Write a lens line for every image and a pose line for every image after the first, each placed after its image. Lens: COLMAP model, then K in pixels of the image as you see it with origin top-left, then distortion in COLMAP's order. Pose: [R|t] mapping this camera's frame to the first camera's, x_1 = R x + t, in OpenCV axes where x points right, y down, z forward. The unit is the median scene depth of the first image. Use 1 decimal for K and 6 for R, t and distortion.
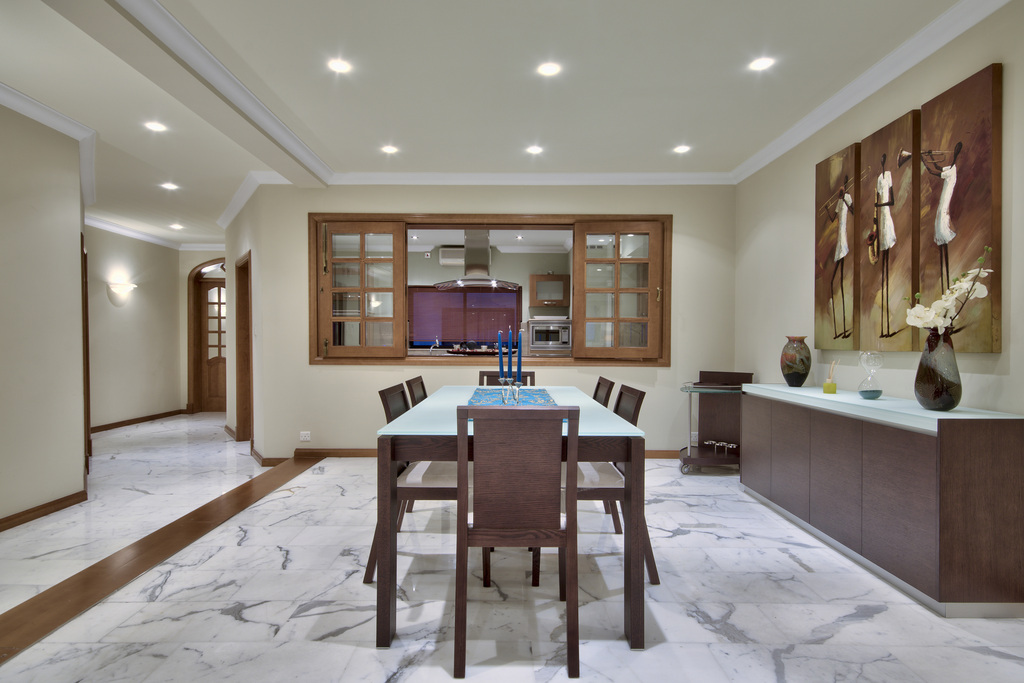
lens RADIAL K [[553.2, 0, 509.0], [0, 553.2, 348.2], [0, 0, 1]] dist [0.020950, 0.000252]
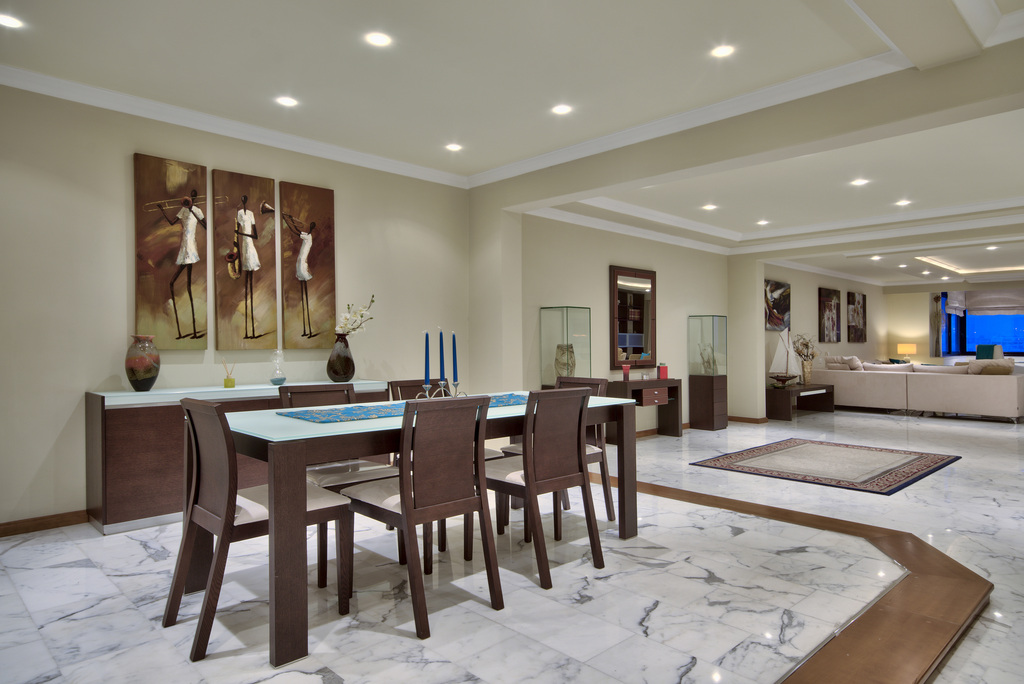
lens RADIAL K [[602.8, 0, 535.7], [0, 602.8, 360.5], [0, 0, 1]] dist [0.004135, 0.001056]
pose [[-0.698943, -0.012763, 0.715063, -0.788976], [0.014187, 0.999397, 0.031705, -0.003404], [-0.715036, 0.032305, -0.698340, 1.504733]]
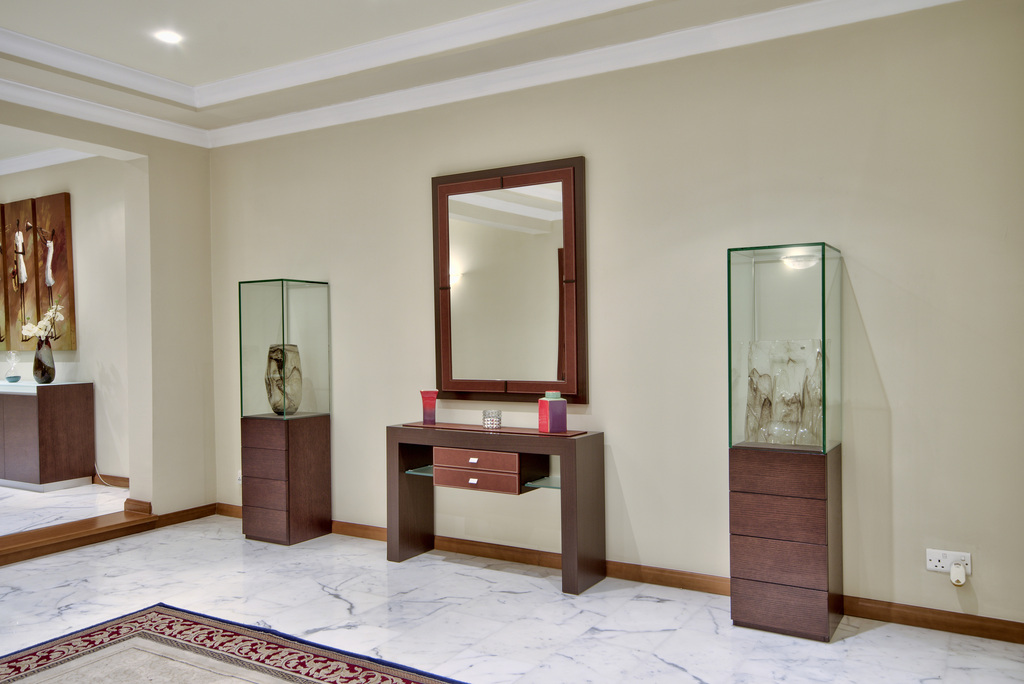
lens RADIAL K [[808.2, 0, 512.0], [0, 808.2, 342.0], [0, 0, 1]] dist [0.031876, 0.001380]
pose [[0.524332, -0.026365, 0.851105, -0.512091], [0.029912, 0.999474, 0.012533, -0.006074], [-0.850988, 0.018887, 0.524845, -1.274159]]
